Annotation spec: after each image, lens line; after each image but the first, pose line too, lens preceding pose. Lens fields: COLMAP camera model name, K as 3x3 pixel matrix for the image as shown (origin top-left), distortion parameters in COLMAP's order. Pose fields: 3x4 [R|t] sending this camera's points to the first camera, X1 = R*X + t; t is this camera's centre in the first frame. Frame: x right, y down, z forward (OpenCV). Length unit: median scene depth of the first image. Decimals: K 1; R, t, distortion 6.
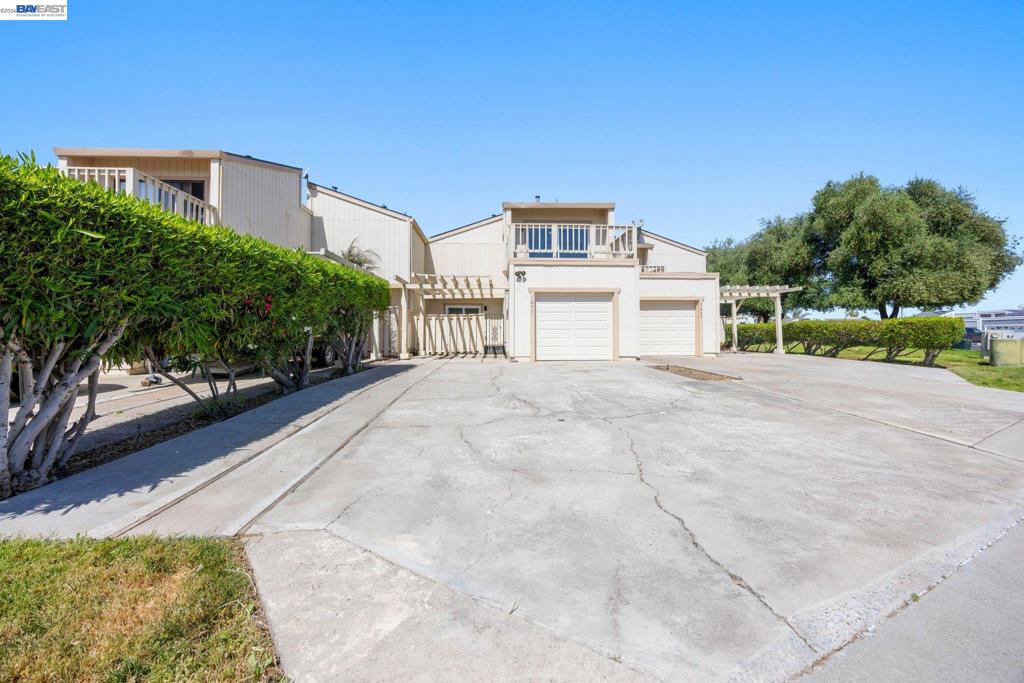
lens RADIAL K [[395.0, 0, 514.2], [0, 395.0, 340.2], [0, 0, 1]] dist [-0.001853, -0.000163]
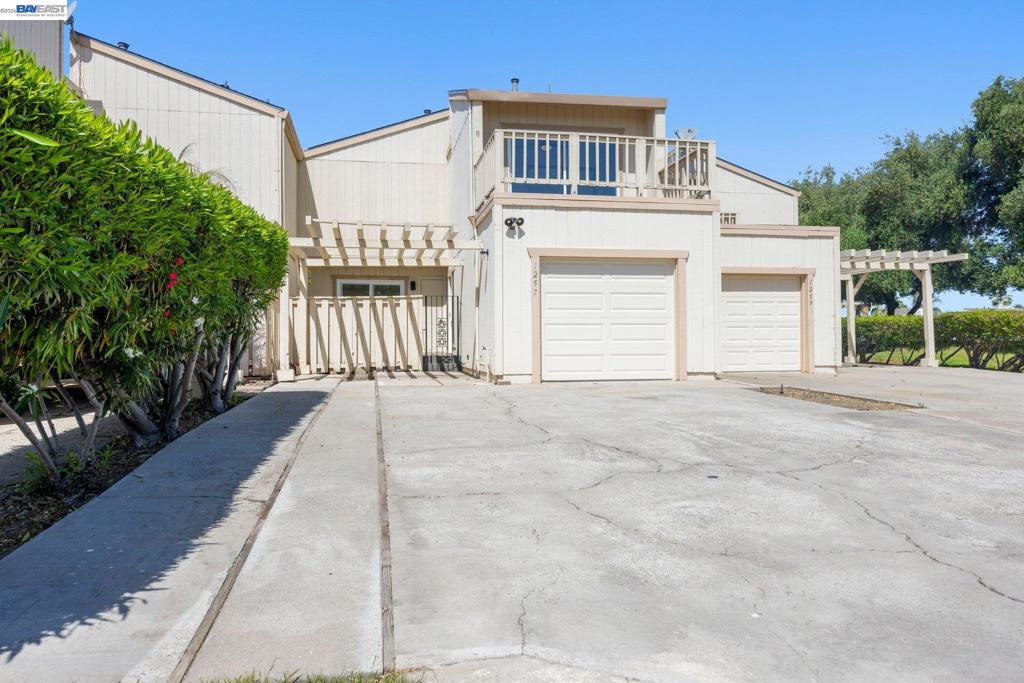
lens RADIAL K [[749.2, 0, 512.0], [0, 749.2, 341.5], [0, 0, 1]] dist [-0.004668, 0.004939]
pose [[0.990394, -0.001839, 0.138265, -0.099894], [0.002864, 0.999970, -0.007215, 0.002904], [-0.138247, 0.007542, 0.990369, -0.017043]]
